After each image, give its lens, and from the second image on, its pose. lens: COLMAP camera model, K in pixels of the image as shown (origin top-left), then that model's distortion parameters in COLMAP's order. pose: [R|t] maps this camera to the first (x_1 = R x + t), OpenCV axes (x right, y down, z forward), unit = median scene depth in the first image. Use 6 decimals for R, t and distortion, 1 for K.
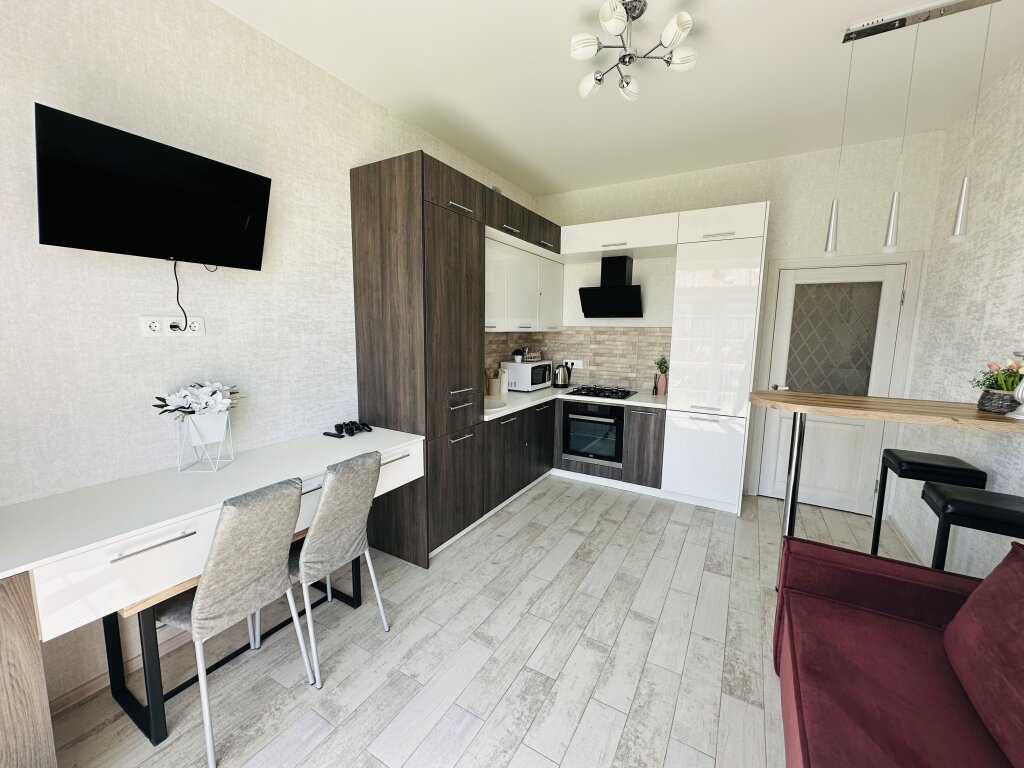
lens RADIAL K [[404.3, 0, 514.8], [0, 404.3, 383.6], [0, 0, 1]] dist [-0.017179, -0.000182]
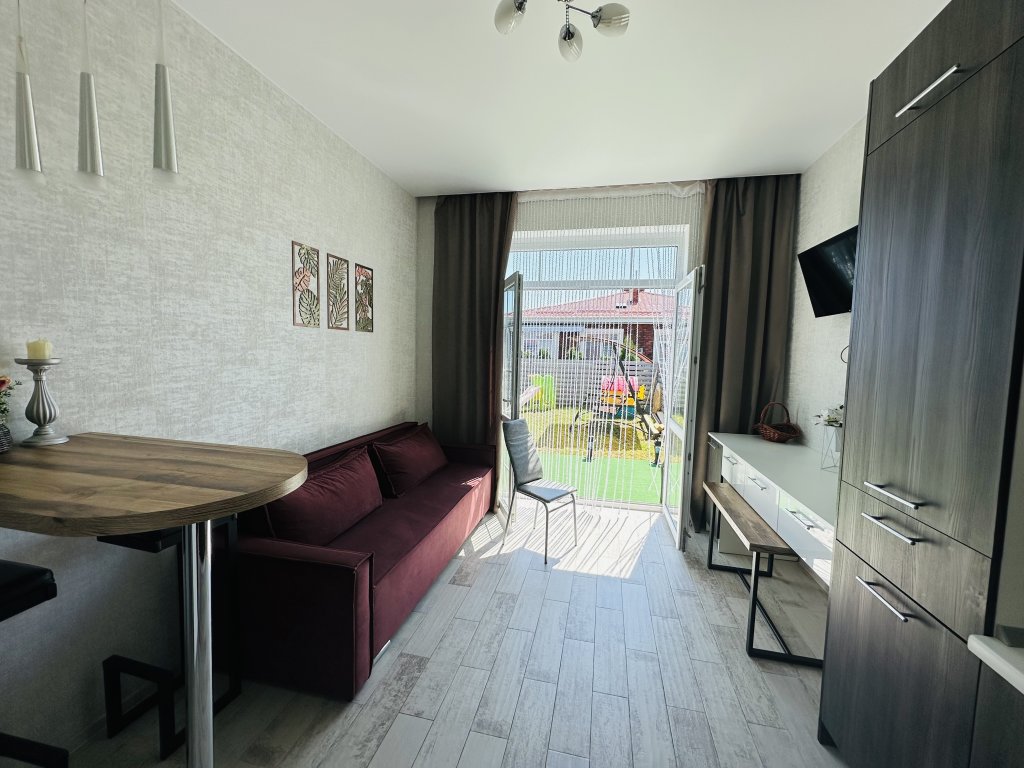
lens RADIAL K [[404.3, 0, 512.1], [0, 404.3, 378.6], [0, 0, 1]] dist [-0.017179, -0.000182]
pose [[-0.955886, -0.014796, -0.293364, 0.547872], [-0.073595, 0.978939, 0.190427, -0.221348], [0.284368, 0.203617, -0.936843, 1.696393]]
